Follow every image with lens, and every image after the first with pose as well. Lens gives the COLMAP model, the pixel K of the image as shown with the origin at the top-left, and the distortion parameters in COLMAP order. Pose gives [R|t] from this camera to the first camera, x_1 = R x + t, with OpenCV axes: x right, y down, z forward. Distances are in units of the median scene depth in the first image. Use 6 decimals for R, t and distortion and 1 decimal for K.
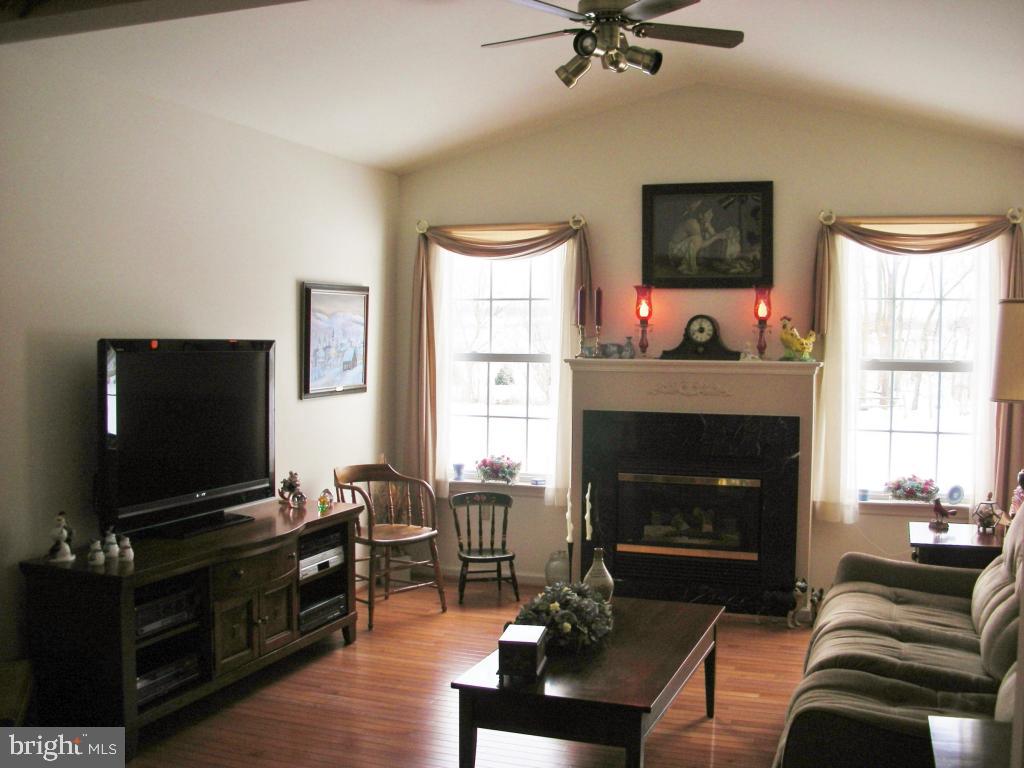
lens RADIAL K [[1055.3, 0, 533.7], [0, 1055.3, 392.0], [0, 0, 1]] dist [-0.158095, 0.000000]
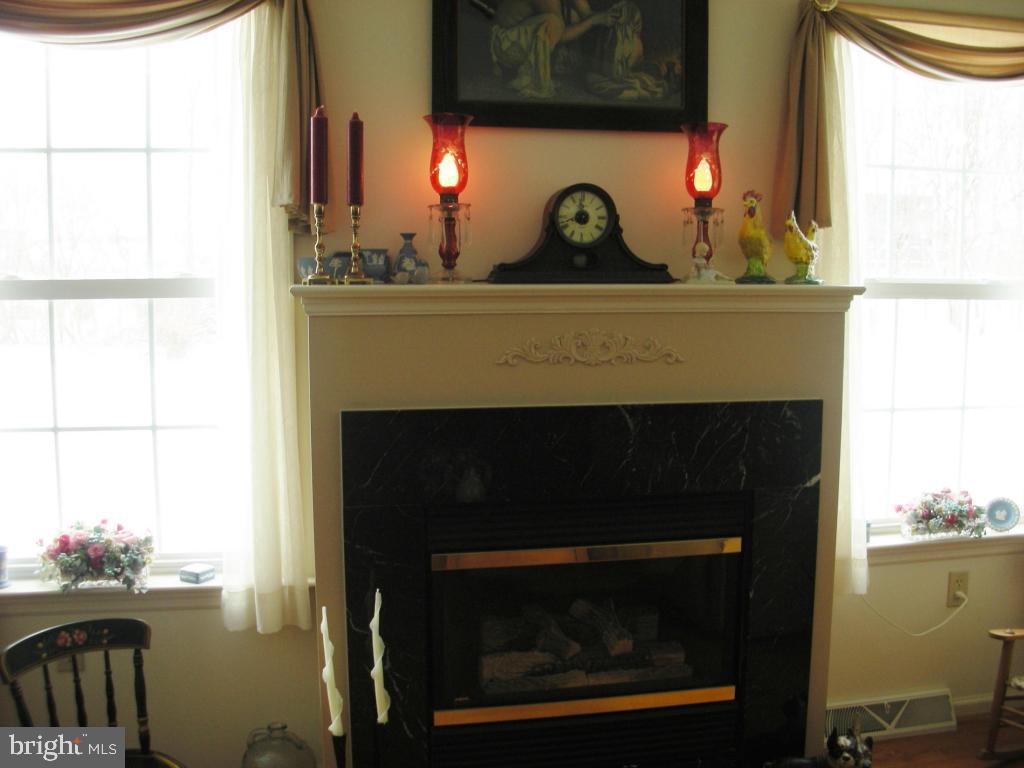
lens RADIAL K [[1055.3, 0, 535.3], [0, 1055.3, 384.9], [0, 0, 1]] dist [-0.158095, 0.000000]
pose [[0.860845, -0.064343, 0.504782, -0.092041], [0.030295, 0.996694, 0.075381, -0.021651], [-0.507964, -0.049599, 0.859949, 0.613686]]
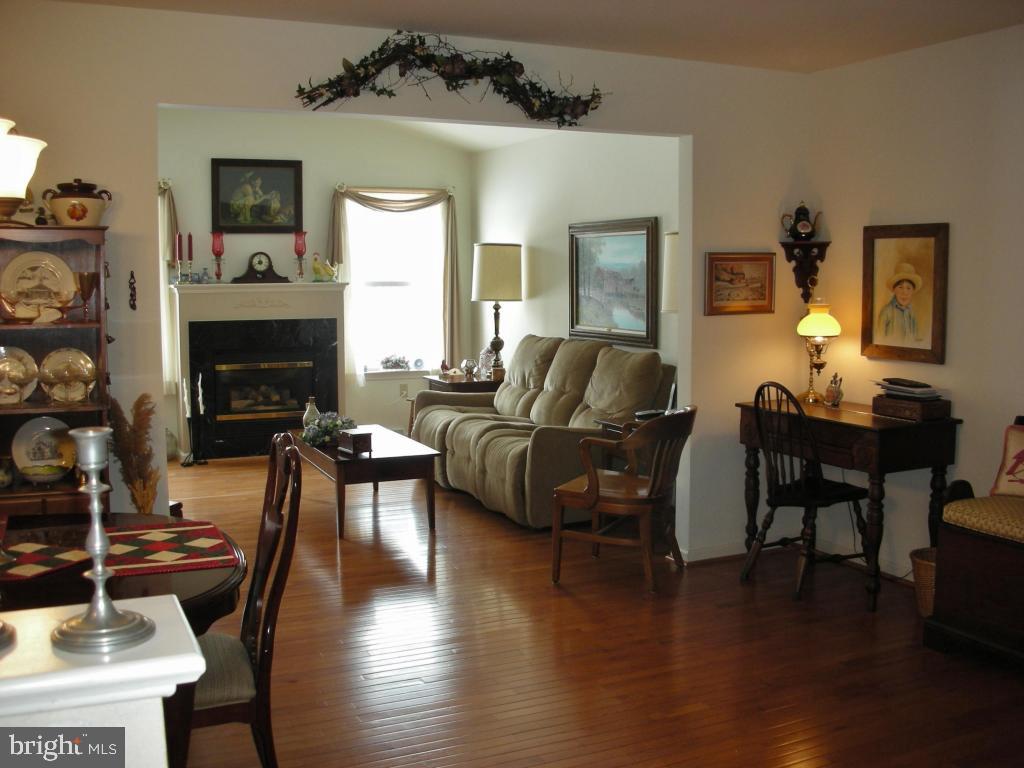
lens RADIAL K [[1055.3, 0, 514.7], [0, 1055.3, 386.0], [0, 0, 1]] dist [-0.158095, 0.000000]
pose [[0.721106, -0.084391, 0.687666, -0.586088], [0.037818, 0.995868, 0.082558, 0.004824], [-0.691792, -0.033527, 0.721318, -0.279457]]
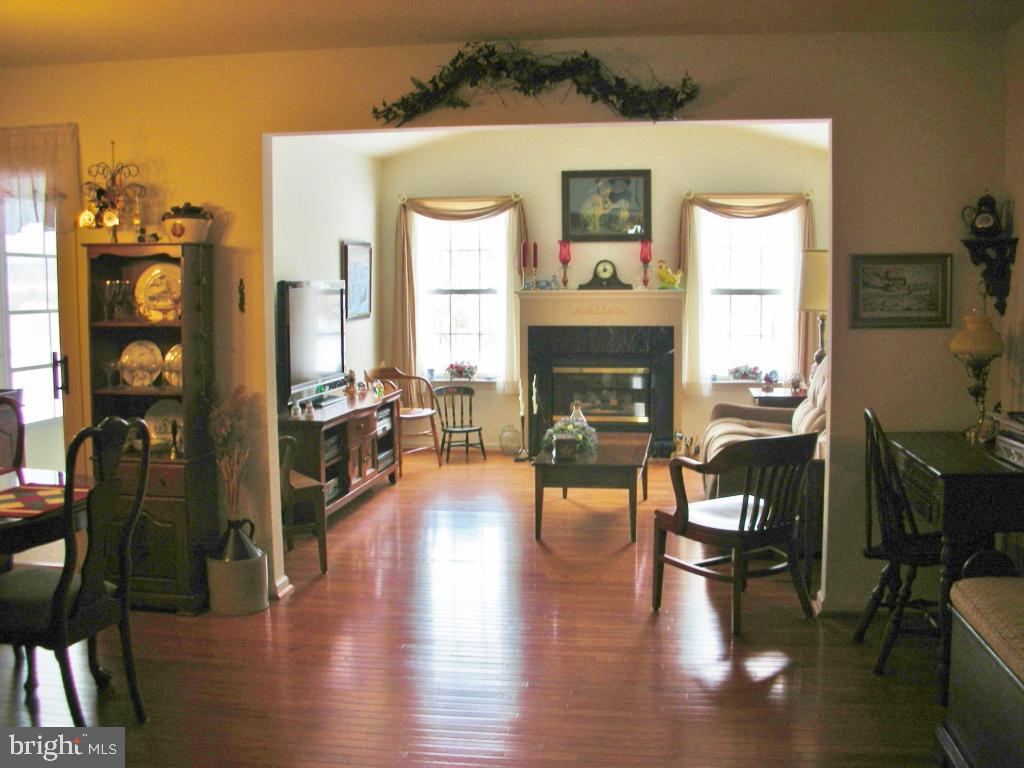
lens RADIAL K [[1055.3, 0, 518.5], [0, 1055.3, 384.1], [0, 0, 1]] dist [-0.158095, 0.000000]
pose [[0.983829, -0.033856, 0.175884, -0.226528], [0.024805, 0.998265, 0.053407, 0.019297], [-0.177387, -0.048180, 0.982961, -0.444563]]
